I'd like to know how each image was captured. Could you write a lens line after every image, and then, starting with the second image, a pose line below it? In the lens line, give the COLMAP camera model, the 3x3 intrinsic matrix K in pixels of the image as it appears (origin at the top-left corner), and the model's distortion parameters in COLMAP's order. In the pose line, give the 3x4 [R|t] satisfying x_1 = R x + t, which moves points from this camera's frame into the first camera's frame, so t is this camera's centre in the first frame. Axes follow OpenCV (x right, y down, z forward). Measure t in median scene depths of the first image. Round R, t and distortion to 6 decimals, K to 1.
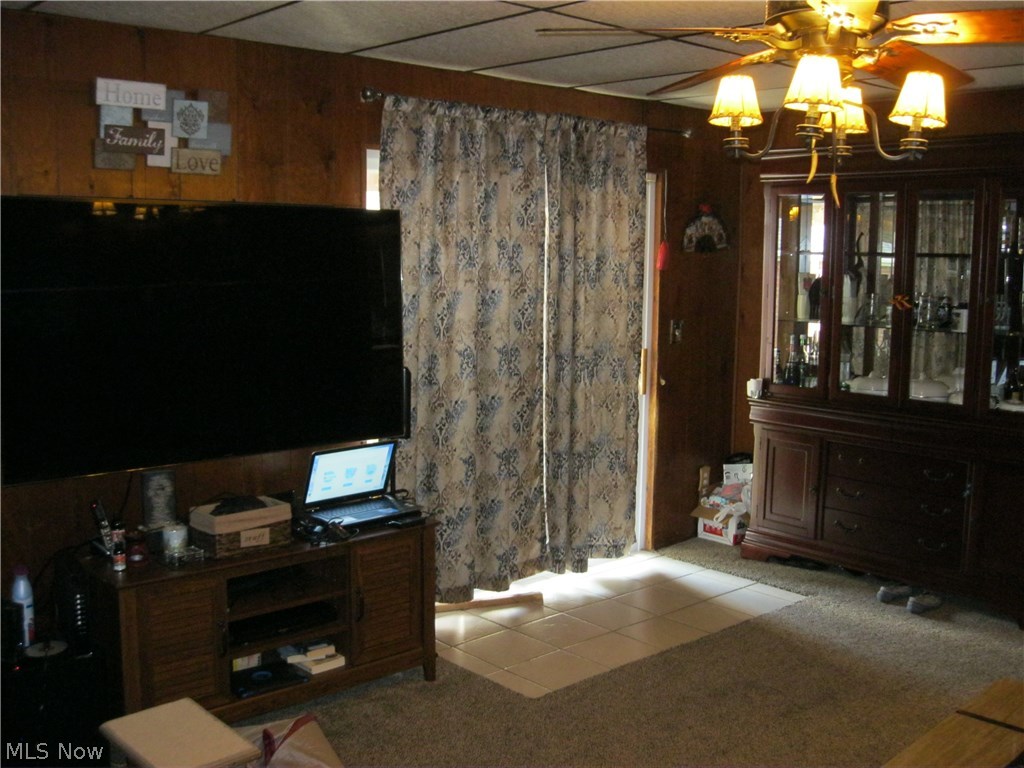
lens RADIAL K [[1079.6, 0, 512.0], [0, 1079.6, 384.0], [0, 0, 1]] dist [-0.063309, -0.004305]
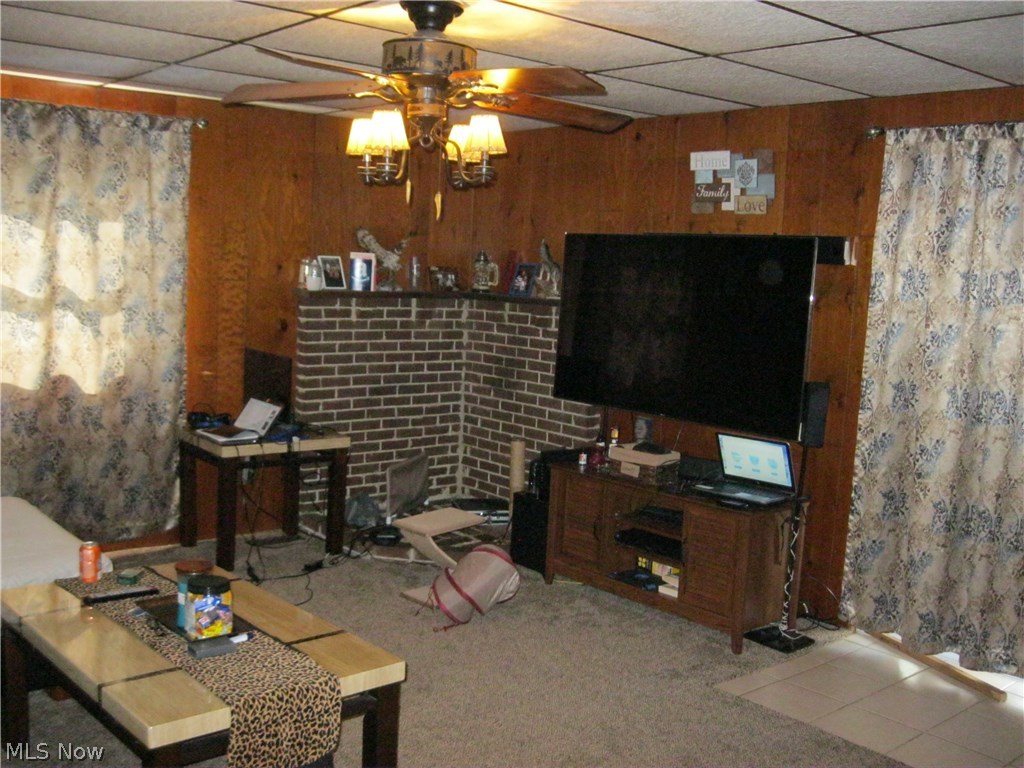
lens RADIAL K [[1003.9, 0, 512.0], [0, 1003.9, 384.0], [0, 0, 1]] dist [-0.006616, -0.003652]
pose [[0.028645, 0.122565, -0.992047, 0.964778], [-0.164138, 0.979560, 0.116283, -0.088147], [0.986021, 0.159501, 0.048177, 0.693773]]
